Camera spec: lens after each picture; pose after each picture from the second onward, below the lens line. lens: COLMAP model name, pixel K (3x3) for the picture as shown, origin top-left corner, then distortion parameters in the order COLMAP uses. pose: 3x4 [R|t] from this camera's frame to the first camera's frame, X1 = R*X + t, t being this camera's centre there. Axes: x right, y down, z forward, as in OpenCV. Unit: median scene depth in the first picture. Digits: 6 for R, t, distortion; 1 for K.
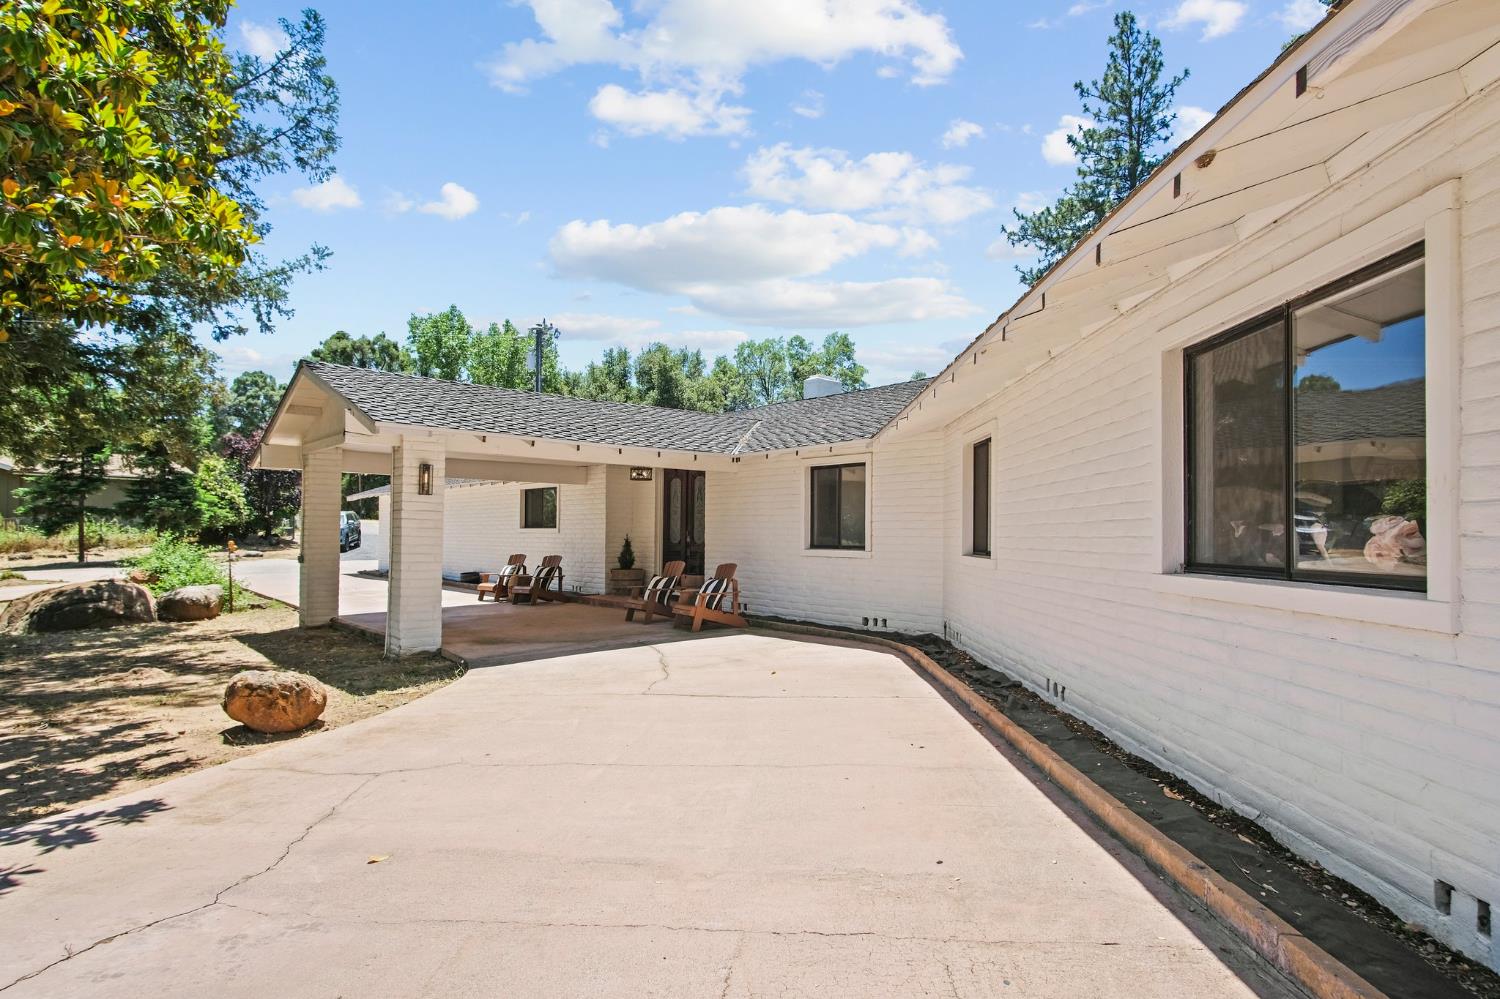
lens RADIAL K [[812.9, 0, 765.3], [0, 812.9, 515.4], [0, 0, 1]] dist [-0.008346, -0.000397]
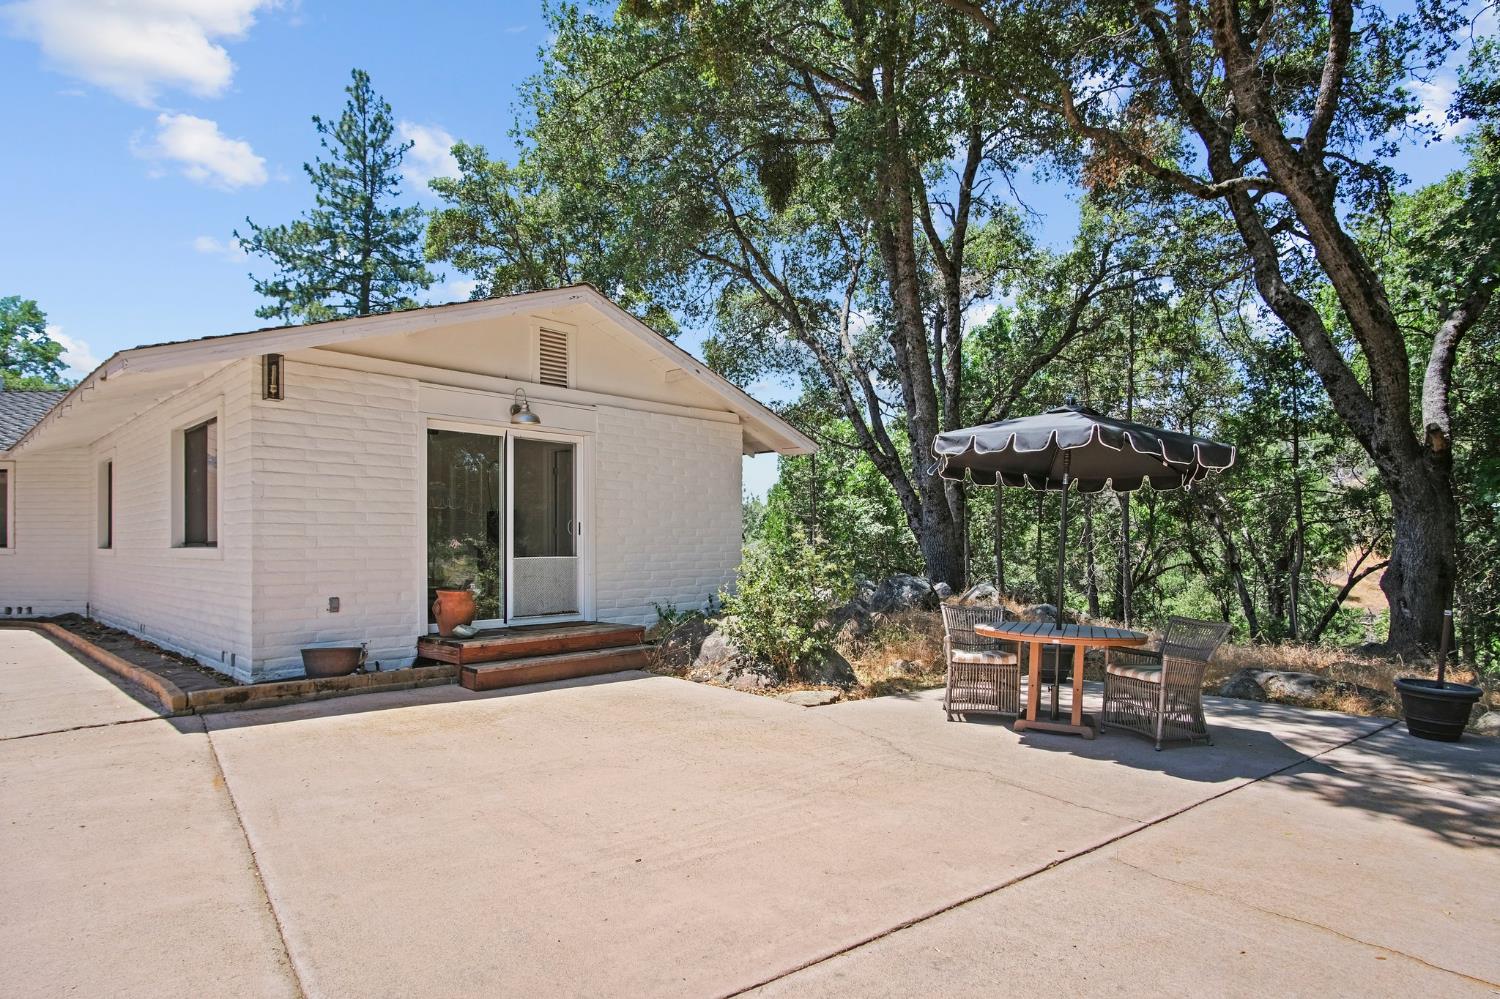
lens RADIAL K [[812.9, 0, 758.4], [0, 812.9, 523.1], [0, 0, 1]] dist [-0.008346, -0.000397]
pose [[0.683812, 0.003573, 0.729650, 0.005996], [-0.006519, 0.999978, 0.001213, 0.000405], [-0.729629, -0.005586, 0.683820, -0.170629]]
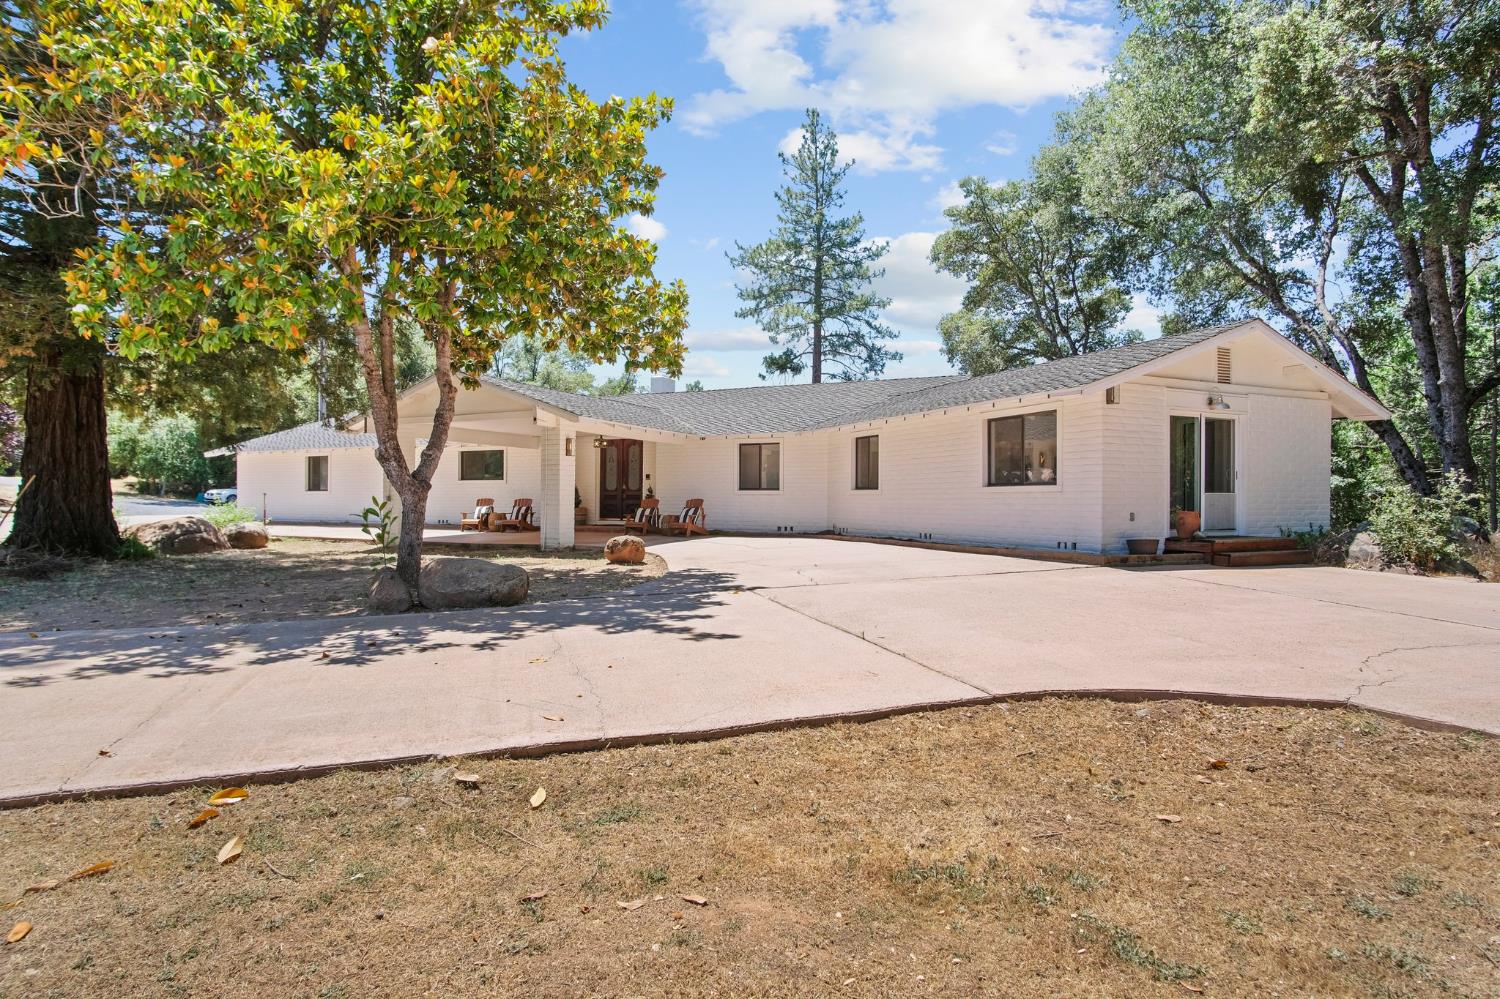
lens RADIAL K [[812.9, 0, 751.5], [0, 812.9, 491.6], [0, 0, 1]] dist [-0.008346, -0.000397]
pose [[0.907300, -0.003881, 0.420467, -0.231415], [-0.003265, 0.999862, 0.016275, 0.005536], [-0.420472, -0.016139, 0.907162, -0.212622]]
